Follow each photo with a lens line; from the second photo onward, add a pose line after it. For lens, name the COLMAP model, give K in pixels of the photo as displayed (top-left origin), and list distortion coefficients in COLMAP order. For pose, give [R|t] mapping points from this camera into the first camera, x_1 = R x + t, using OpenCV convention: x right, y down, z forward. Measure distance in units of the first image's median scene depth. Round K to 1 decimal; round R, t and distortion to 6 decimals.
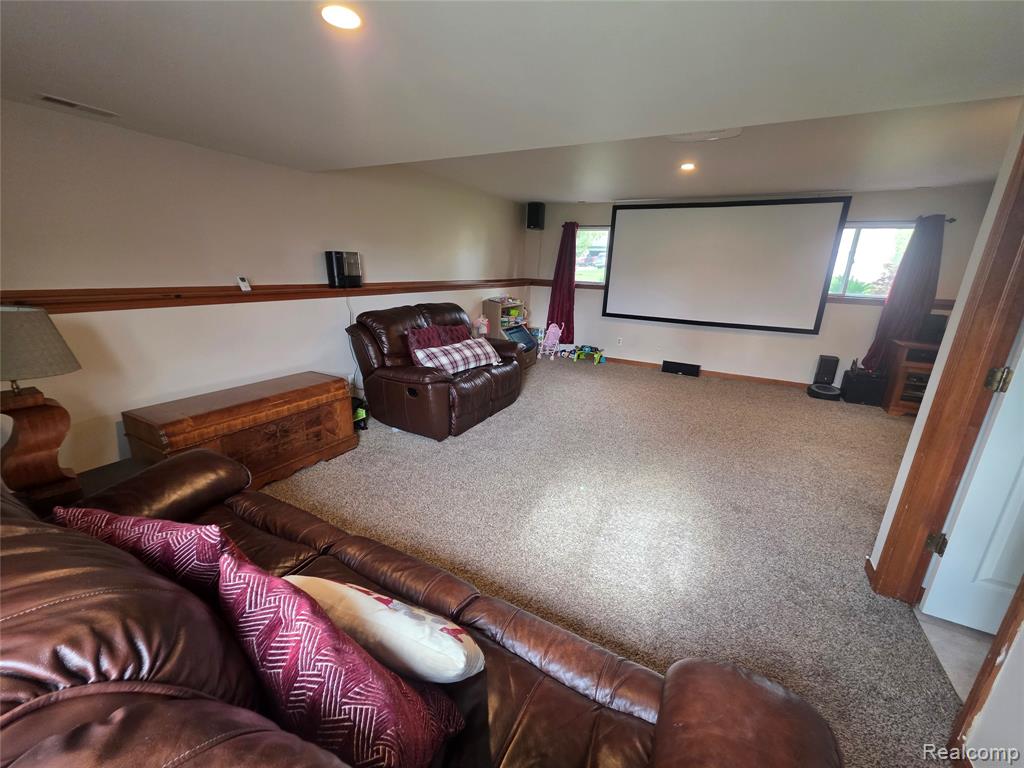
lens RADIAL K [[408.3, 0, 510.6], [0, 408.3, 383.7], [0, 0, 1]] dist [0.000302, 0.000115]
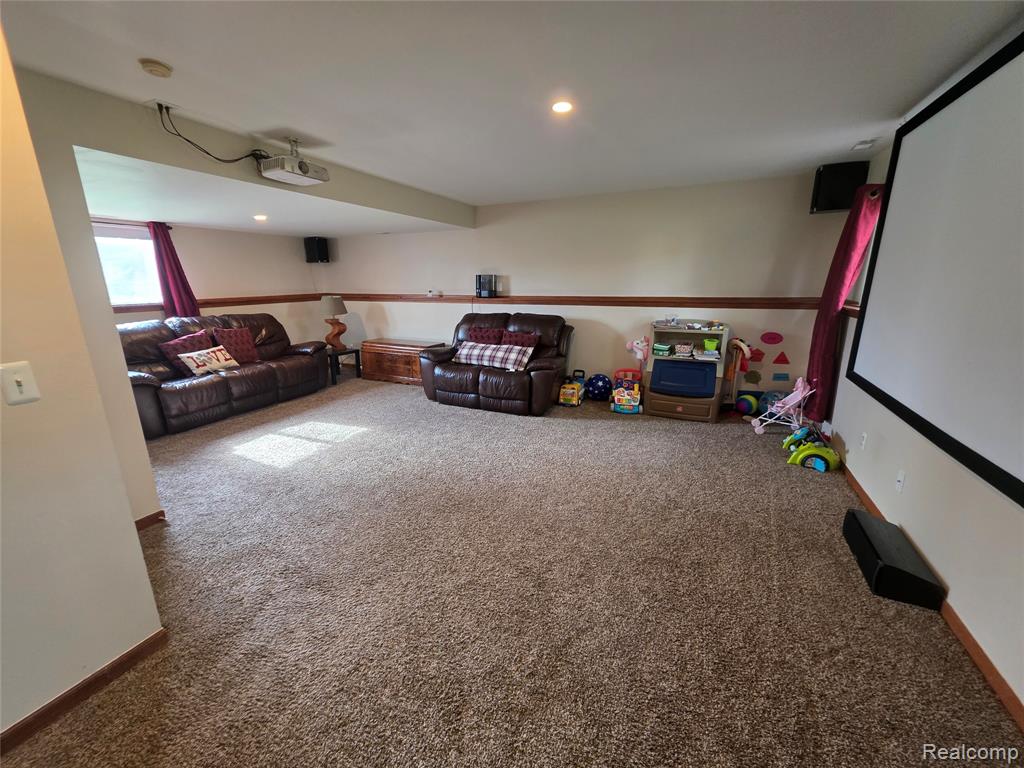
lens RADIAL K [[408.3, 0, 508.5], [0, 408.3, 384.5], [0, 0, 1]] dist [0.000302, 0.000115]
pose [[0.024892, 0.206290, -0.978174, 1.134205], [-0.268030, 0.944030, 0.192269, -0.242685], [0.963089, 0.257394, 0.078791, 1.030850]]
